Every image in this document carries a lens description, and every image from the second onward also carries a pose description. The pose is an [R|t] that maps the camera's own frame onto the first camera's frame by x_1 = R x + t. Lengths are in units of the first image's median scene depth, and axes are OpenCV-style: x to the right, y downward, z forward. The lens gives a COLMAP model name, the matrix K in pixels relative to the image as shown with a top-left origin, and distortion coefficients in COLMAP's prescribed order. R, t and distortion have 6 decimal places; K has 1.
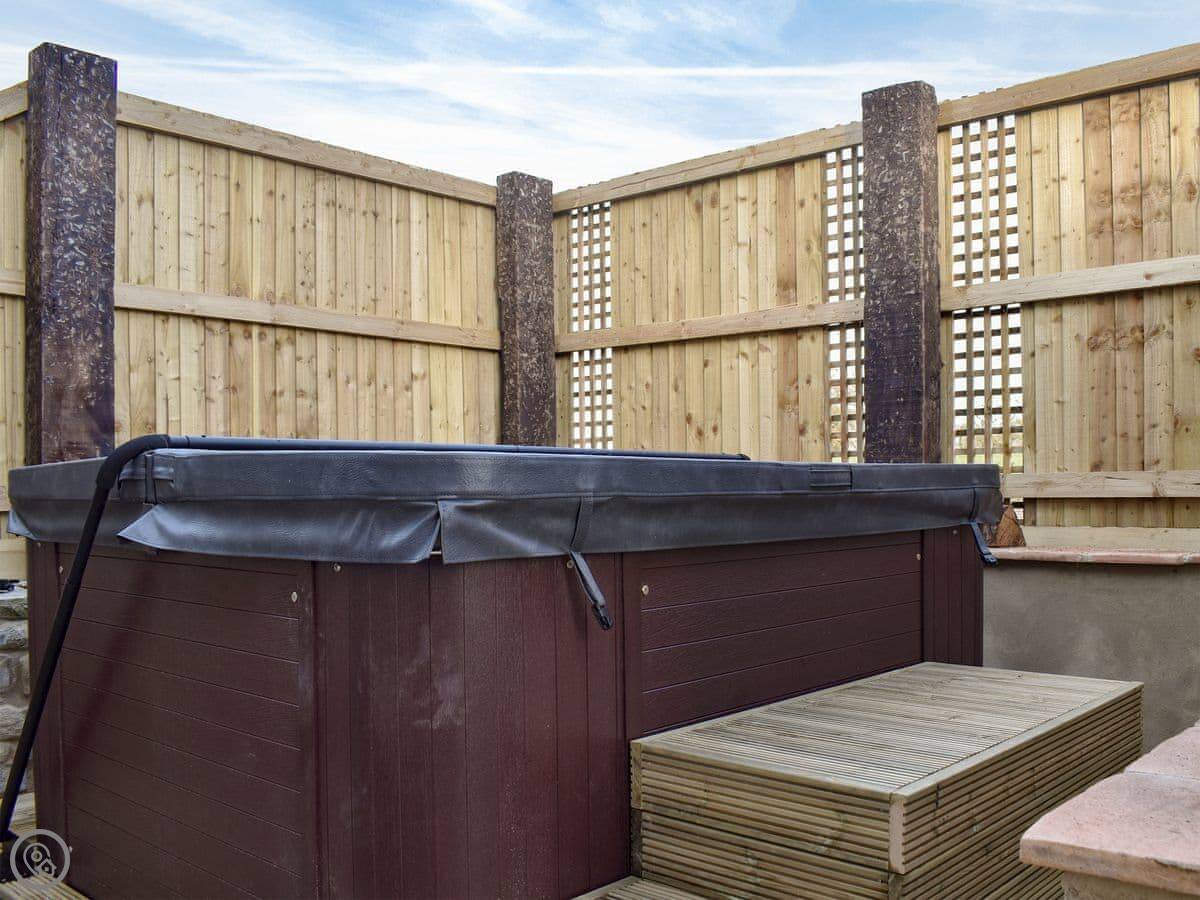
lens RADIAL K [[1107.2, 0, 600.0], [0, 1107.2, 450.0], [0, 0, 1]] dist [-0.148187, 0.003446]
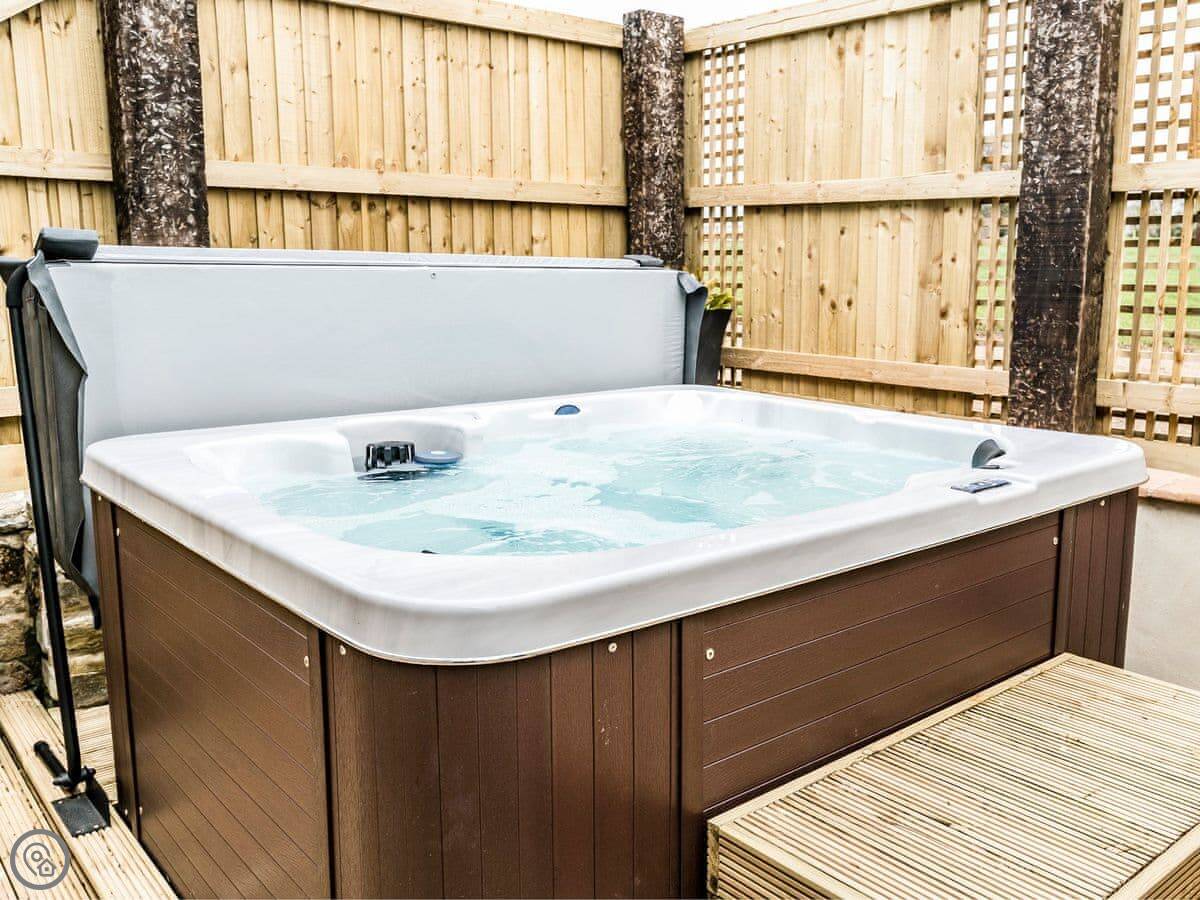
lens RADIAL K [[1073.9, 0, 601.5], [0, 1073.9, 432.5], [0, 0, 1]] dist [-0.087114, 0.031136]
pose [[0.989990, 0.025843, -0.138752, 0.027100], [-0.001261, 0.984674, 0.174402, -0.074695], [0.141133, -0.172482, 0.974850, 0.079695]]
